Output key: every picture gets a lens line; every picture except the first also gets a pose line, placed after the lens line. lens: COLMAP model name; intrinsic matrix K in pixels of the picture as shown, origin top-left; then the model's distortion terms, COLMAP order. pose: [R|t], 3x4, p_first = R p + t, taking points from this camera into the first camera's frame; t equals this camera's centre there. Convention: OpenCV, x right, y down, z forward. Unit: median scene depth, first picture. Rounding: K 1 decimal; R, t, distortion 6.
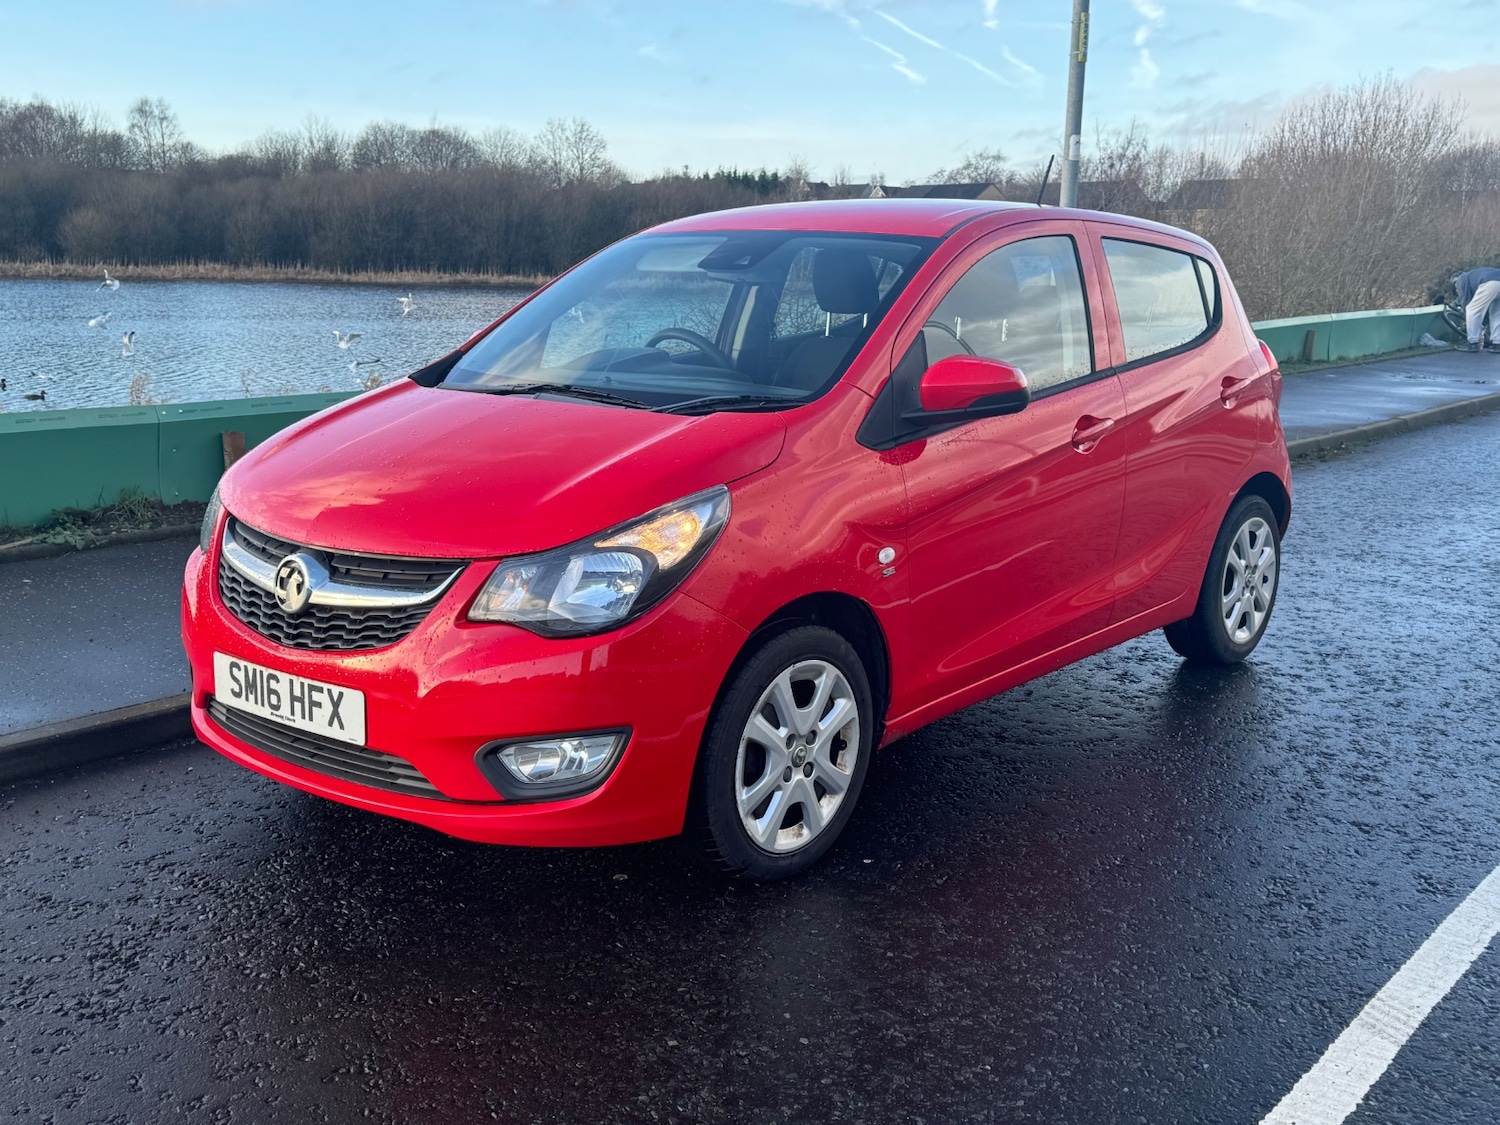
lens RADIAL K [[1556.7, 0, 750.0], [0, 1556.7, 562.5], [0, 0, 1]] dist [0.195734, -0.410179]
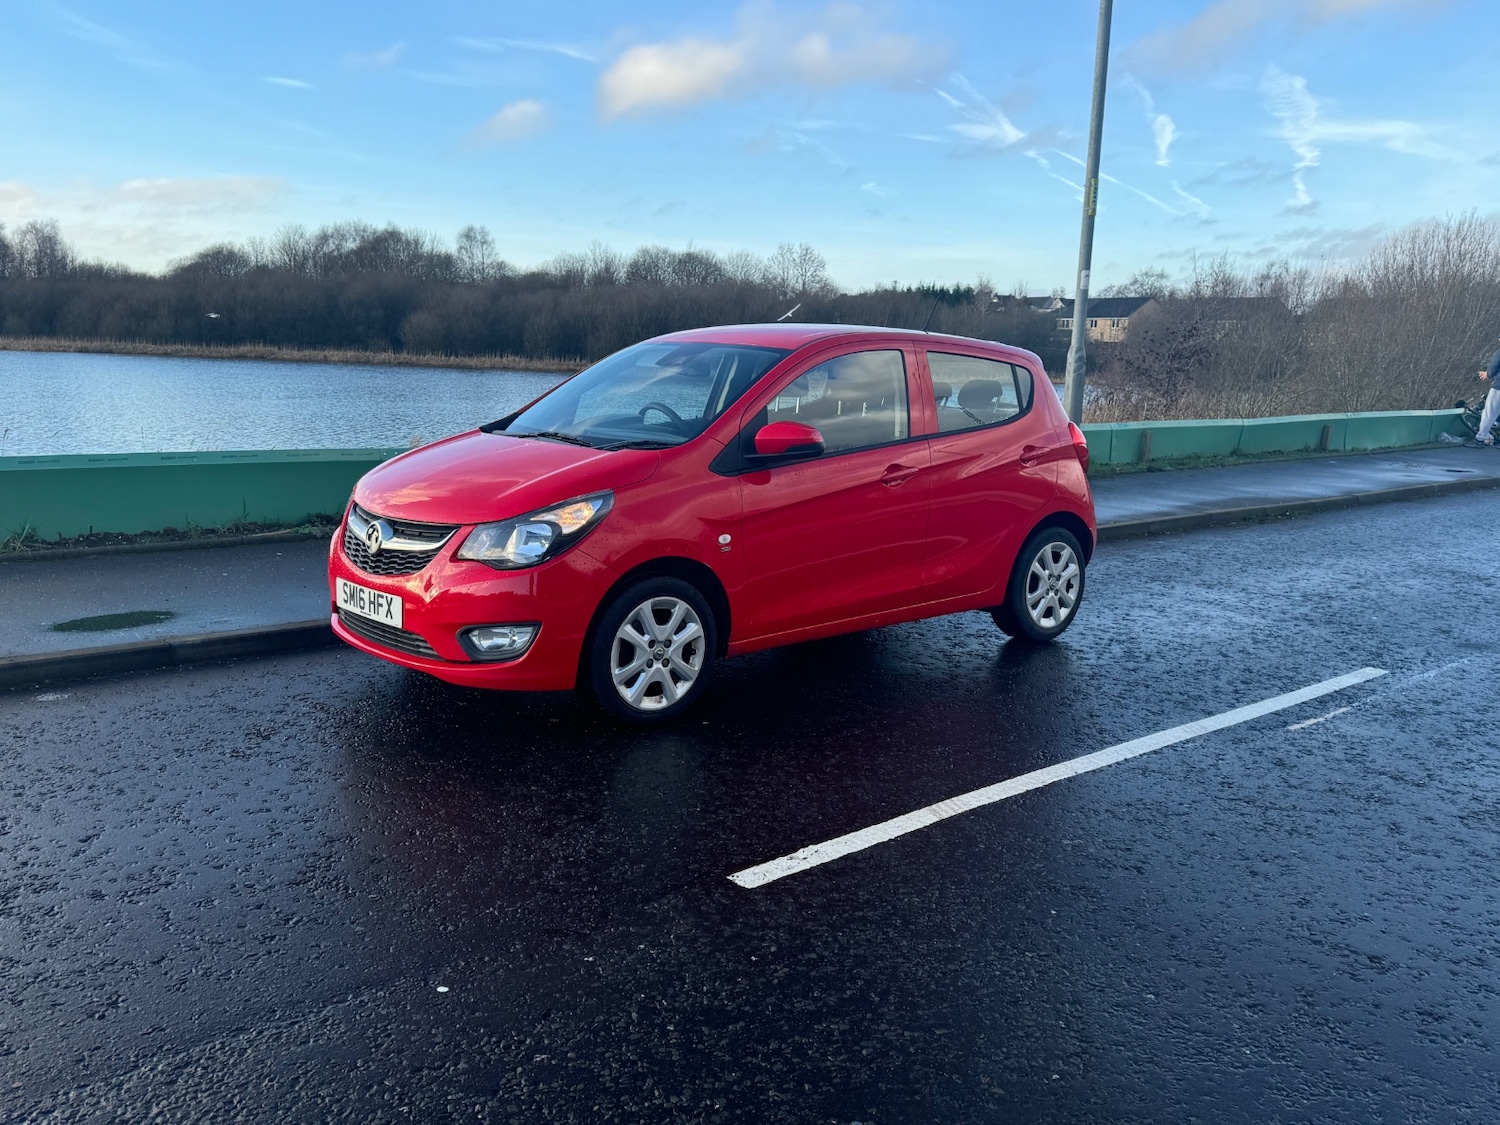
lens RADIAL K [[1311.6, 0, 750.0], [0, 1311.6, 562.5], [0, 0, 1]] dist [0.186157, -0.301693]
pose [[0.987816, 0.042645, -0.149670, 0.287740], [-0.048063, 0.998306, -0.032775, 0.057615], [0.148019, 0.039569, 0.988193, -0.333888]]
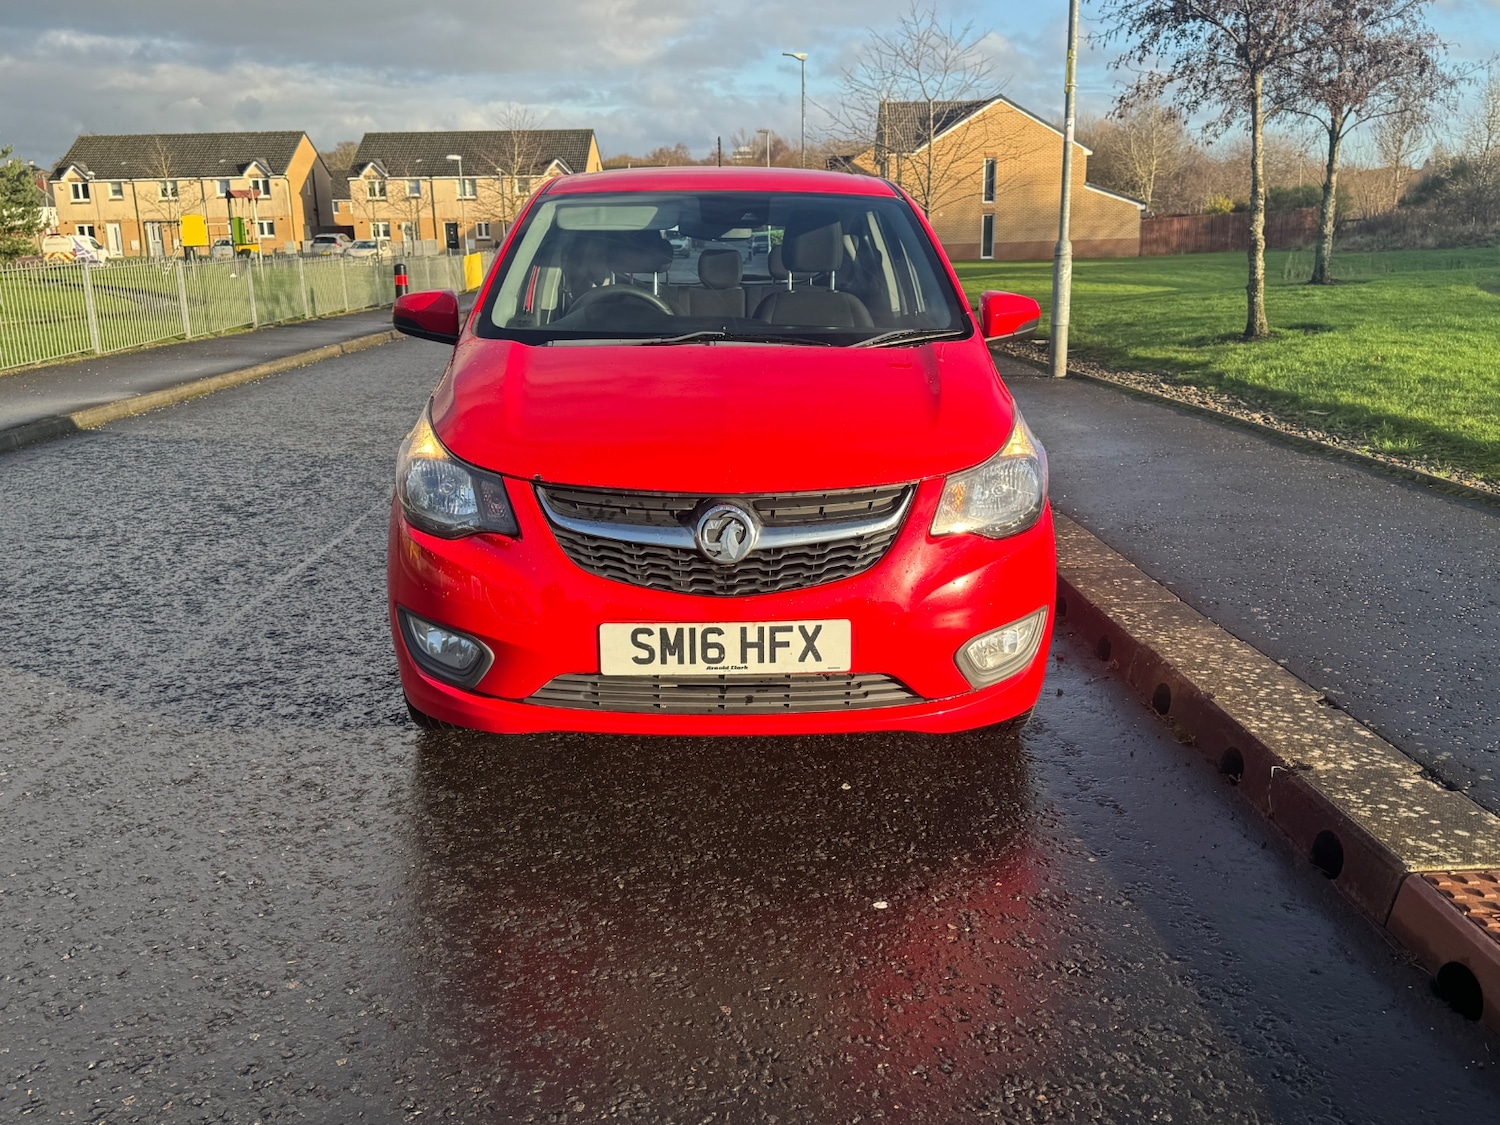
lens RADIAL K [[1416.0, 0, 750.0], [0, 1416.0, 562.5], [0, 0, 1]] dist [0.128950, -0.221780]
pose [[0.749488, -0.164750, 0.641190, -0.708336], [0.137085, 0.986170, 0.093151, -0.041948], [-0.647669, 0.018082, 0.761707, 0.249956]]
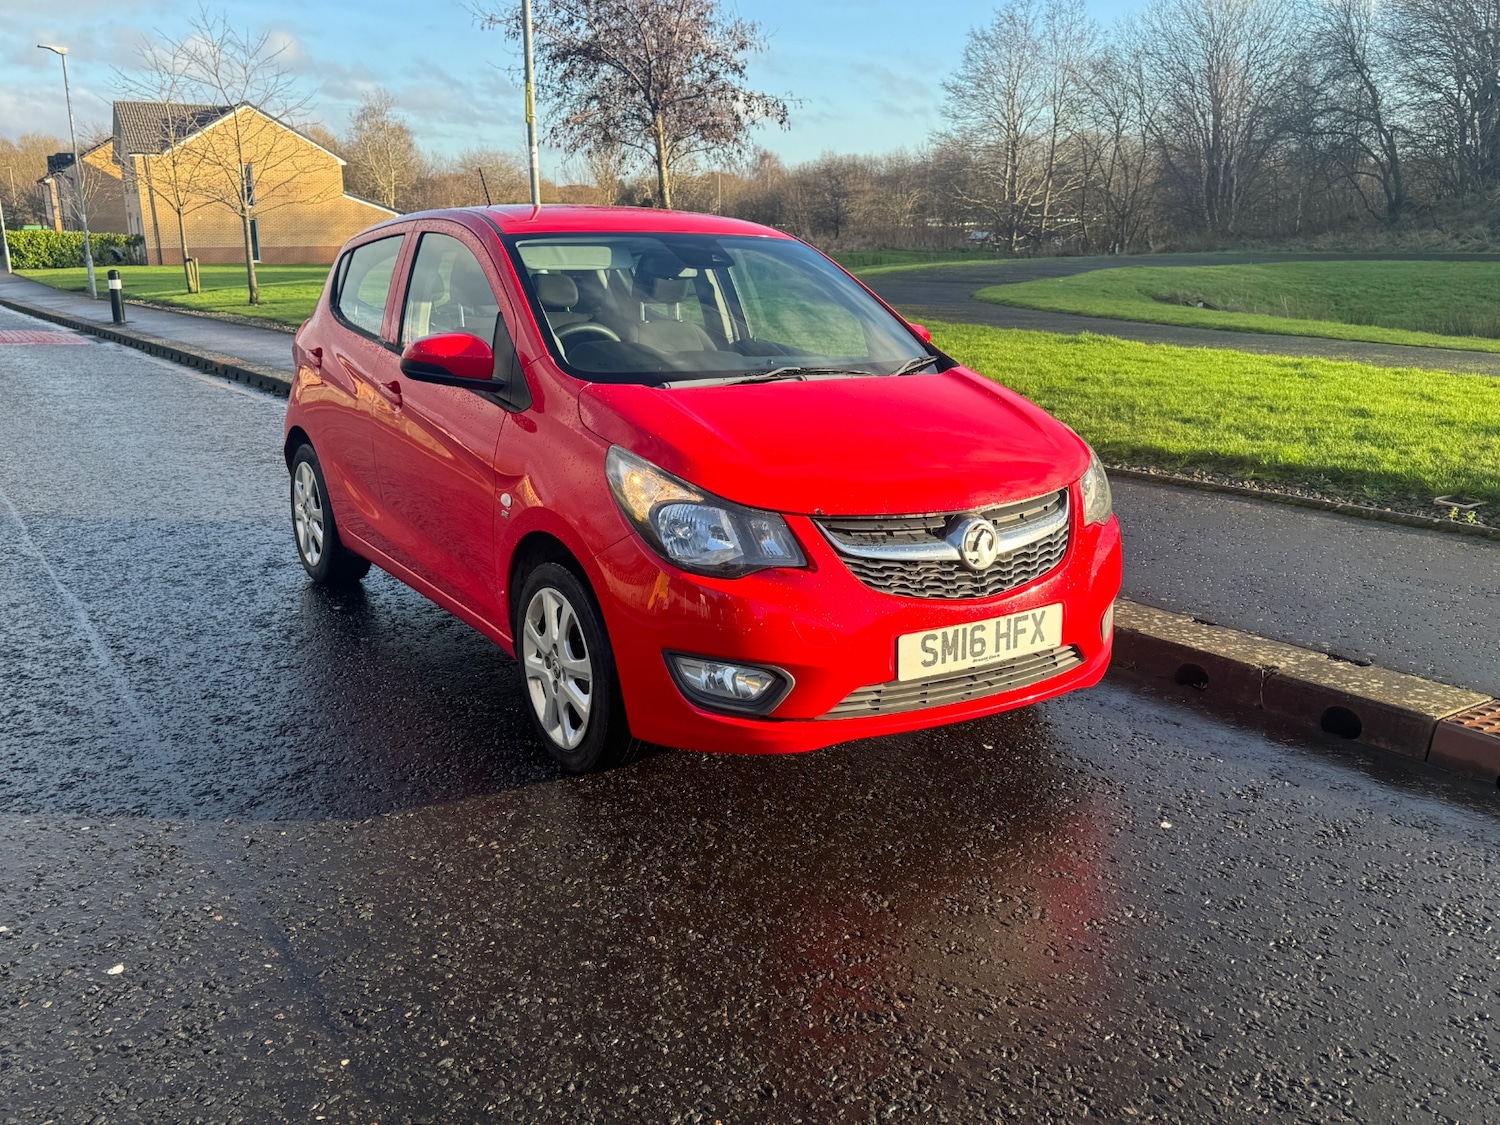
lens RADIAL K [[1337.0, 0, 791.1], [0, 1337.0, 535.7], [0, 0, 1]] dist [0.097713, -0.178937]
pose [[0.282499, -0.218563, 0.934037, -1.033764], [0.177385, 0.968808, 0.173050, -0.155912], [-0.942724, 0.116798, 0.312457, 0.676942]]
